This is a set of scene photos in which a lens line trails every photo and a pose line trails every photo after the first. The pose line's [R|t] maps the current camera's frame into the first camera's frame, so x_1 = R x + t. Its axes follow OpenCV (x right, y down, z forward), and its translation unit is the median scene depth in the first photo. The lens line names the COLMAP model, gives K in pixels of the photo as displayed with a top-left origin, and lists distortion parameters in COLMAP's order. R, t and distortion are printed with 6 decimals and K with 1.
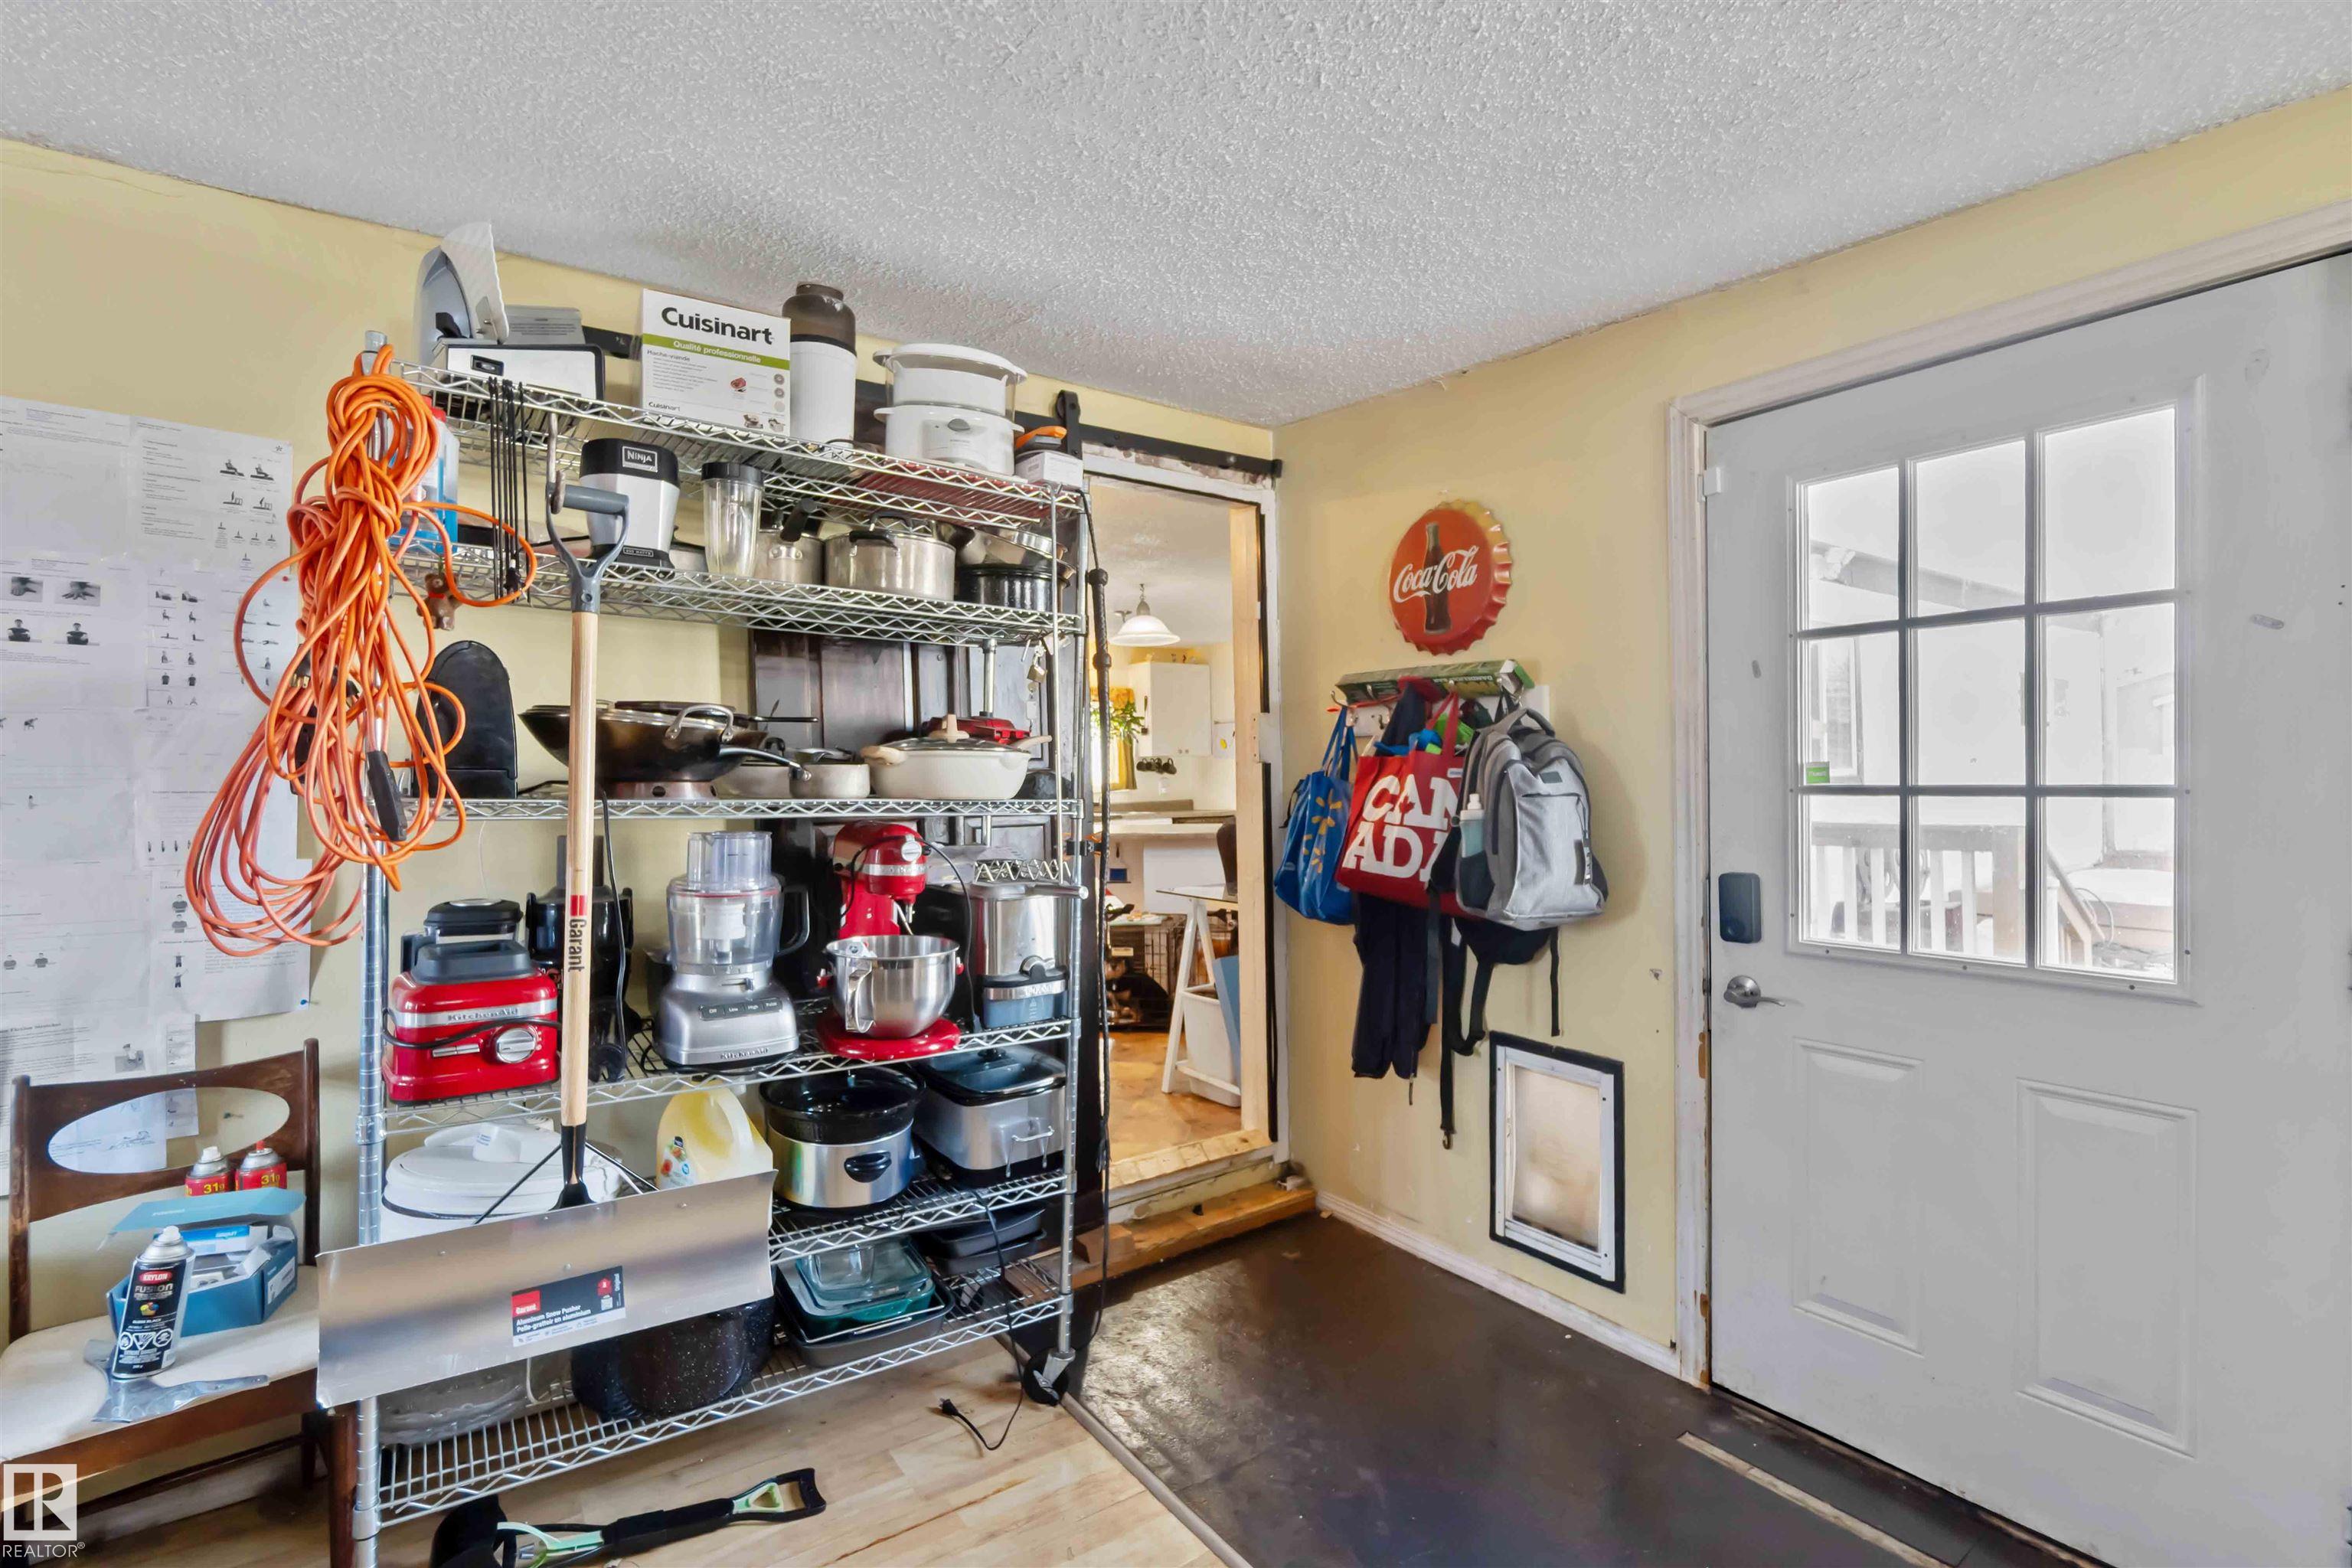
lens RADIAL K [[1039.6, 0, 1176.0], [0, 1039.6, 784.0], [0, 0, 1]] dist [-0.001162, -0.000103]
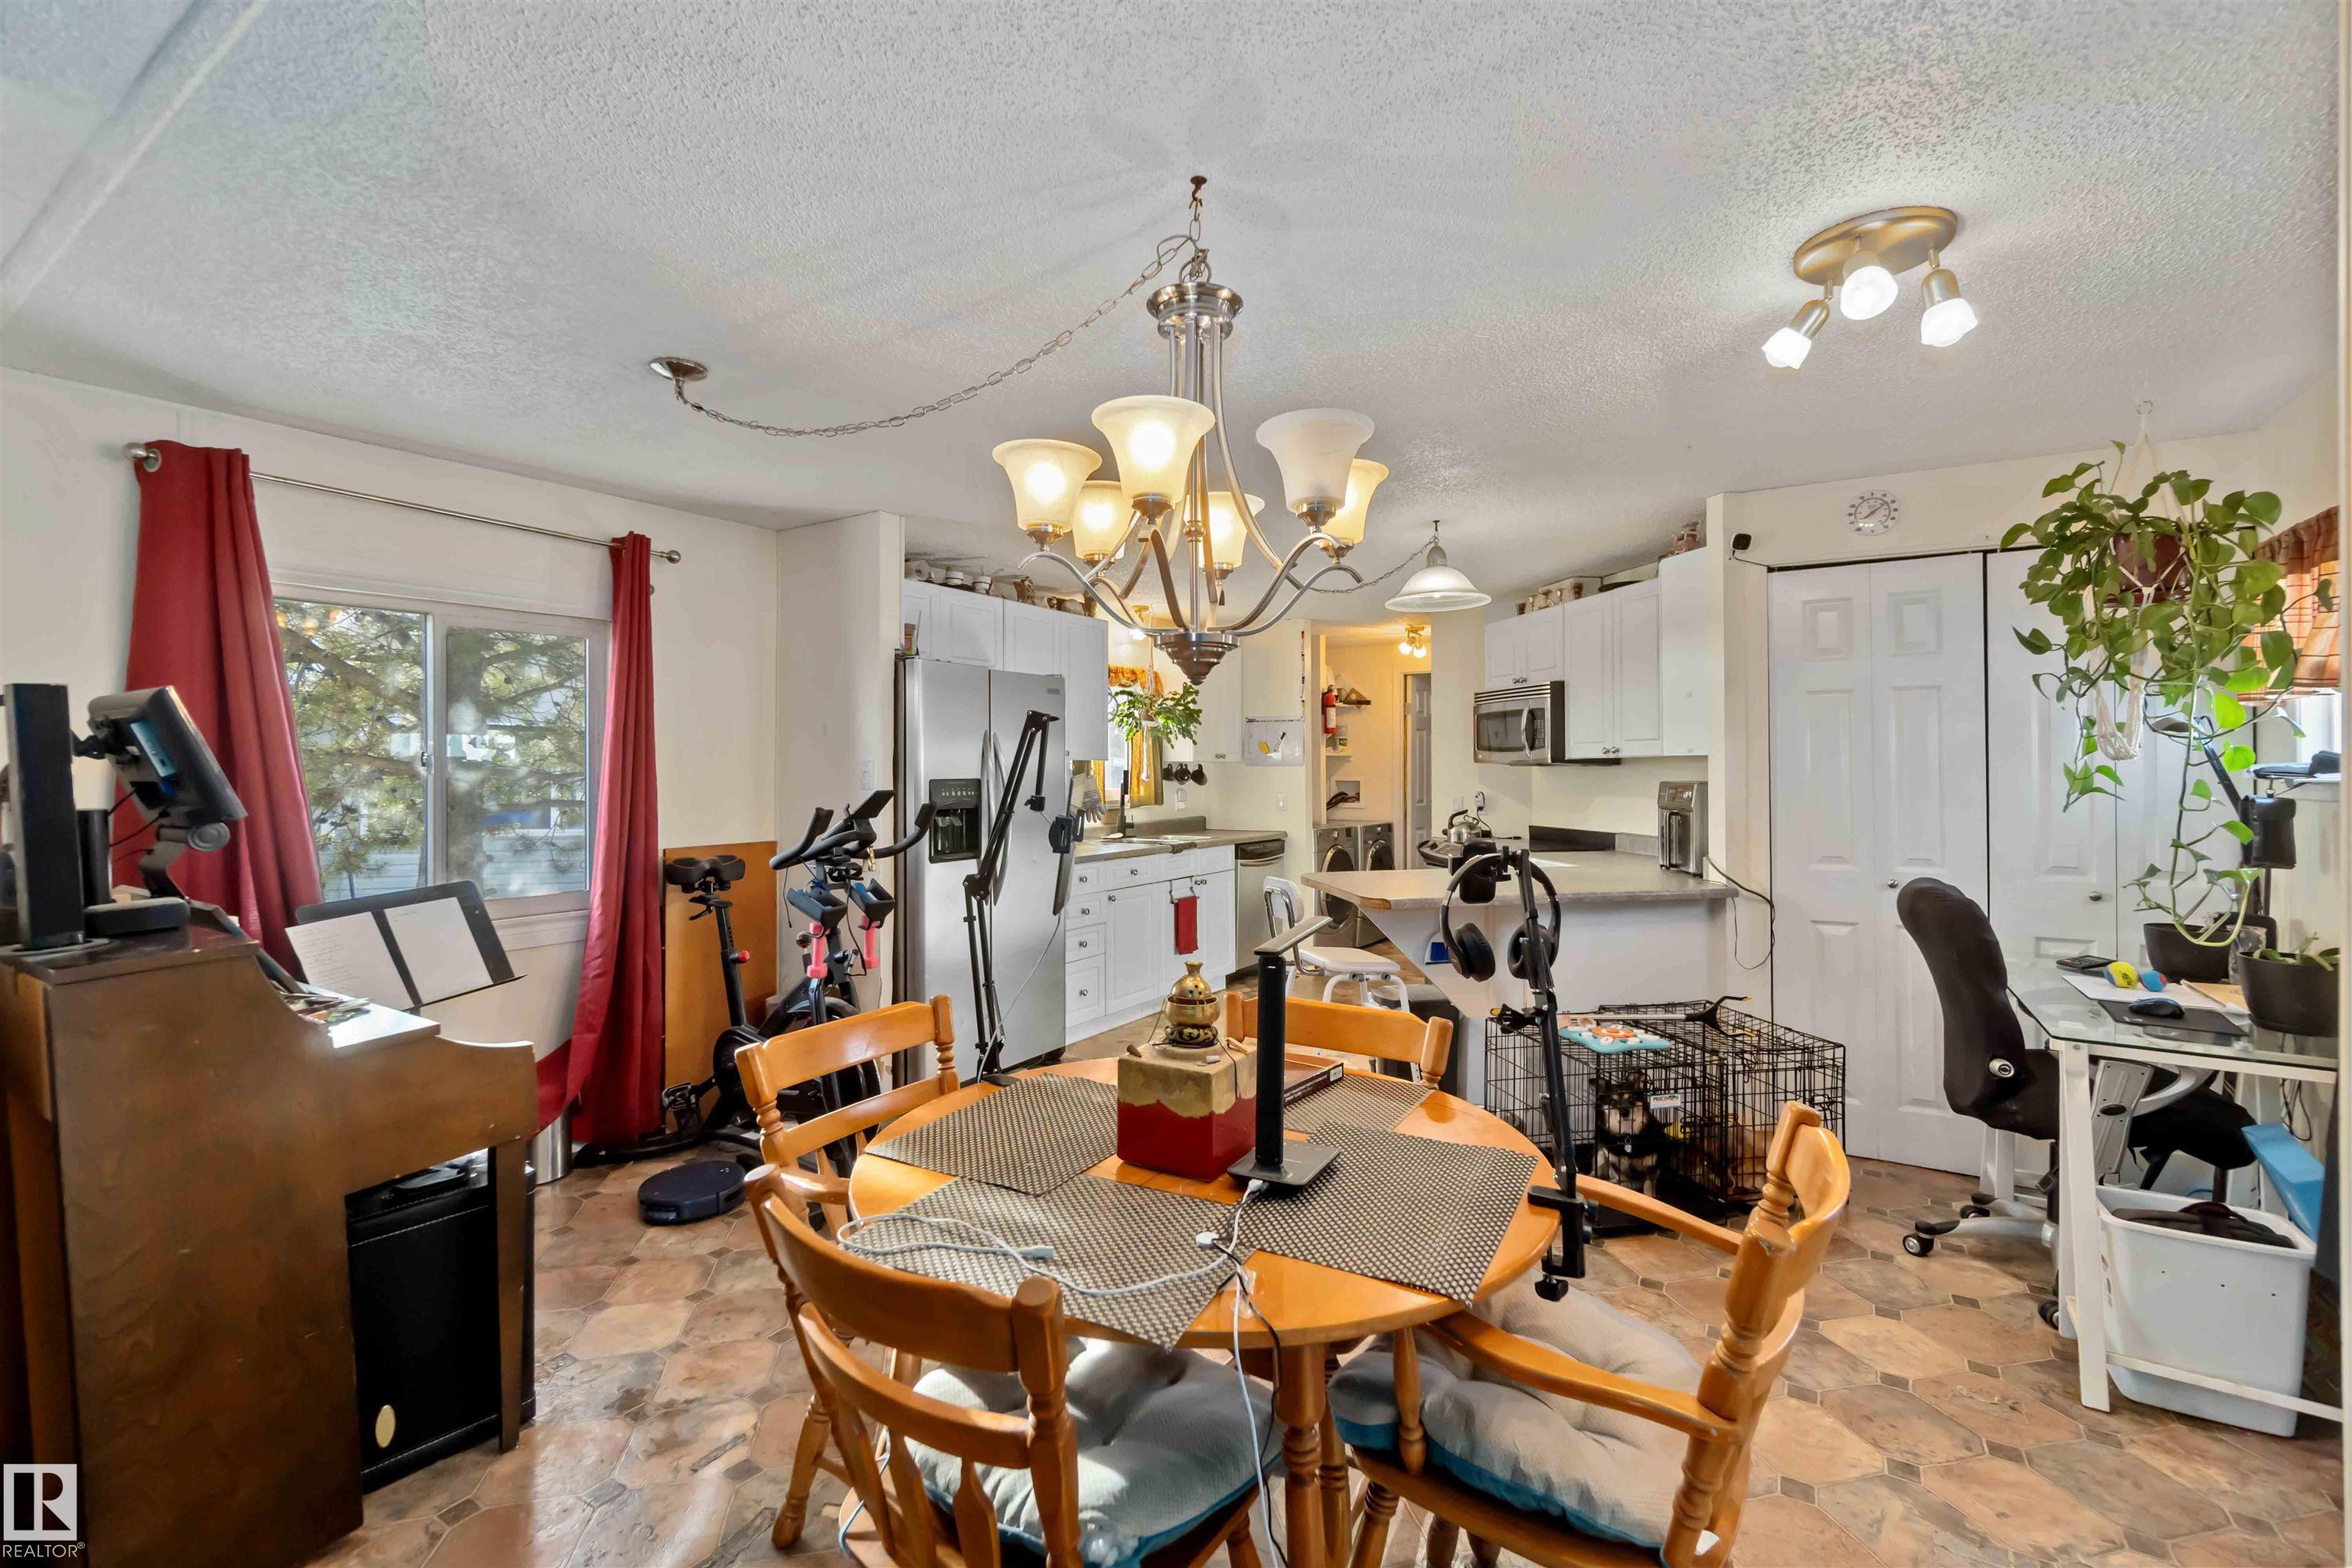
lens RADIAL K [[1039.6, 0, 1176.0], [0, 1039.6, 784.0], [0, 0, 1]] dist [-0.001162, -0.000103]
pose [[0.933031, -0.004367, 0.359768, -0.313837], [0.007001, 0.999957, -0.006020, -0.005575], [-0.359727, 0.008136, 0.933022, 0.268768]]
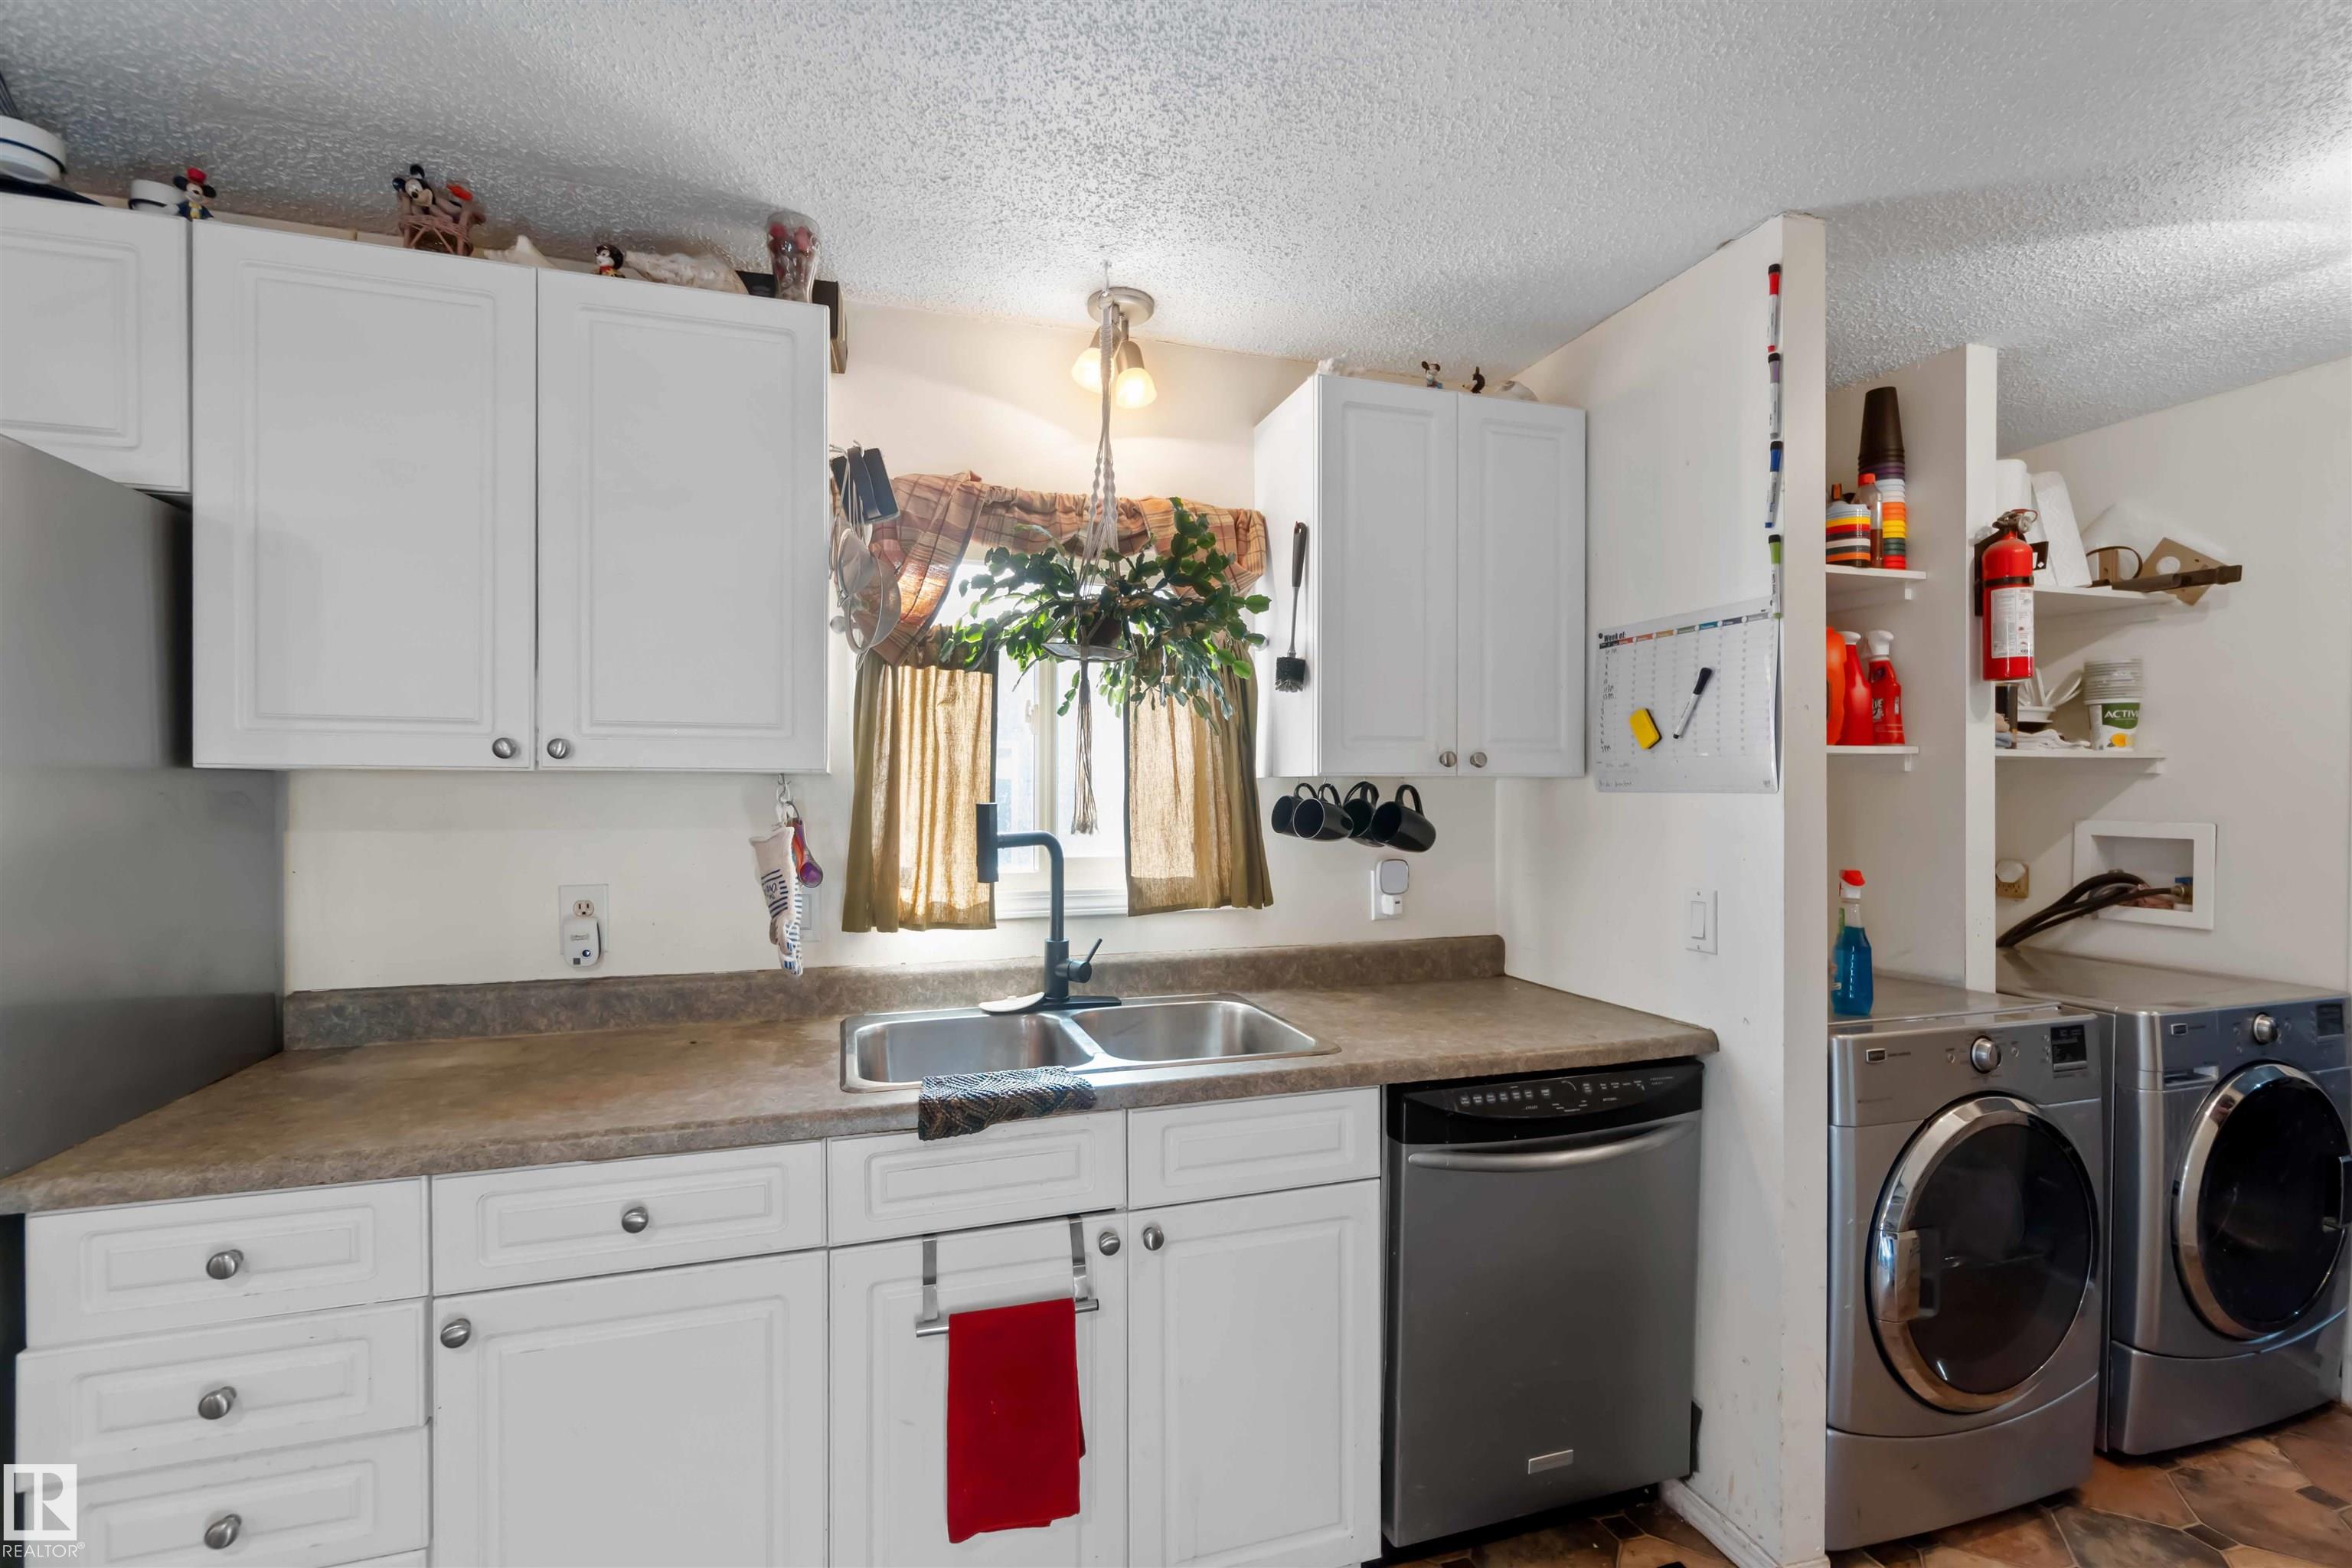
lens RADIAL K [[1039.6, 0, 1176.0], [0, 1039.6, 784.0], [0, 0, 1]] dist [-0.001162, -0.000103]
pose [[0.948338, 0.005871, -0.317207, 0.021218], [-0.012434, 0.999748, -0.018668, -0.019960], [0.317018, 0.021647, 0.948172, 0.750911]]
